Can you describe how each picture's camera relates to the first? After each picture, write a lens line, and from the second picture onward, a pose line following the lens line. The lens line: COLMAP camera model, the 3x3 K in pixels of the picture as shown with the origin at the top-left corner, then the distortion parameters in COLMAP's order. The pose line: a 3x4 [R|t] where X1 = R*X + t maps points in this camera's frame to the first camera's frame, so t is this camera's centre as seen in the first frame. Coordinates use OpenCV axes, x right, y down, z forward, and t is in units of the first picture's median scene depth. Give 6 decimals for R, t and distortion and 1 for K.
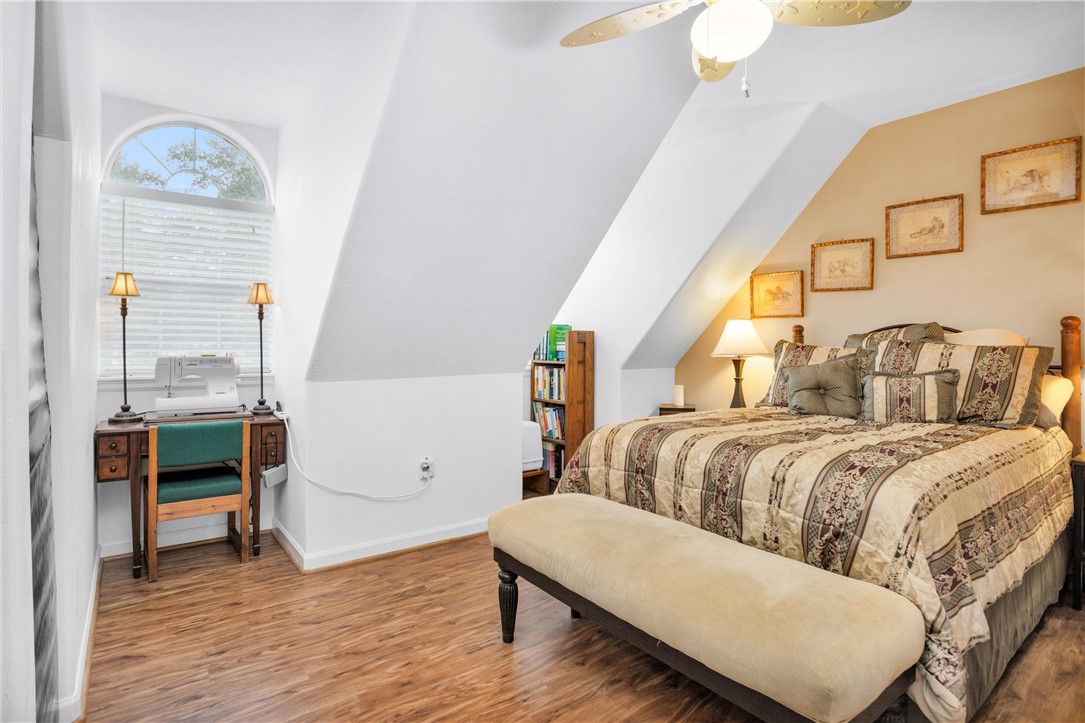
lens RADIAL K [[526.4, 0, 546.7], [0, 526.4, 345.3], [0, 0, 1]] dist [-0.055549, 0.027390]
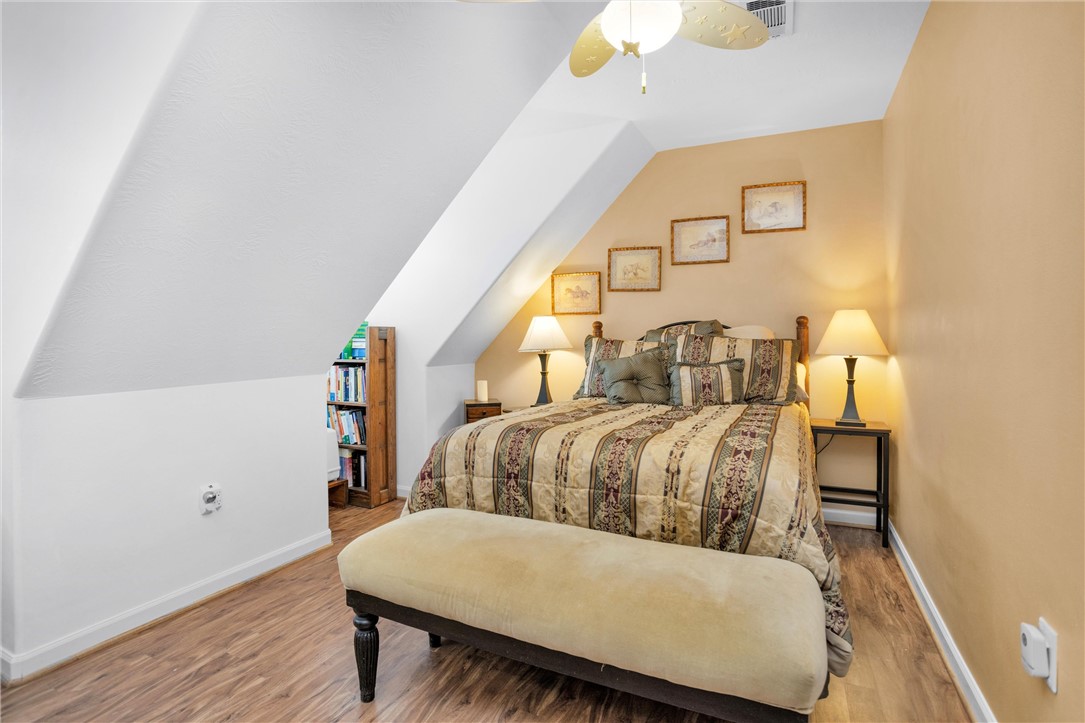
lens RADIAL K [[508.2, 0, 543.7], [0, 508.2, 338.2], [0, 0, 1]] dist [-0.060653, 0.025659]
pose [[0.898290, -0.007128, 0.439344, -0.139906], [0.009688, 0.999947, -0.003585, -0.001688], [-0.439295, 0.007476, 0.898312, 0.137193]]
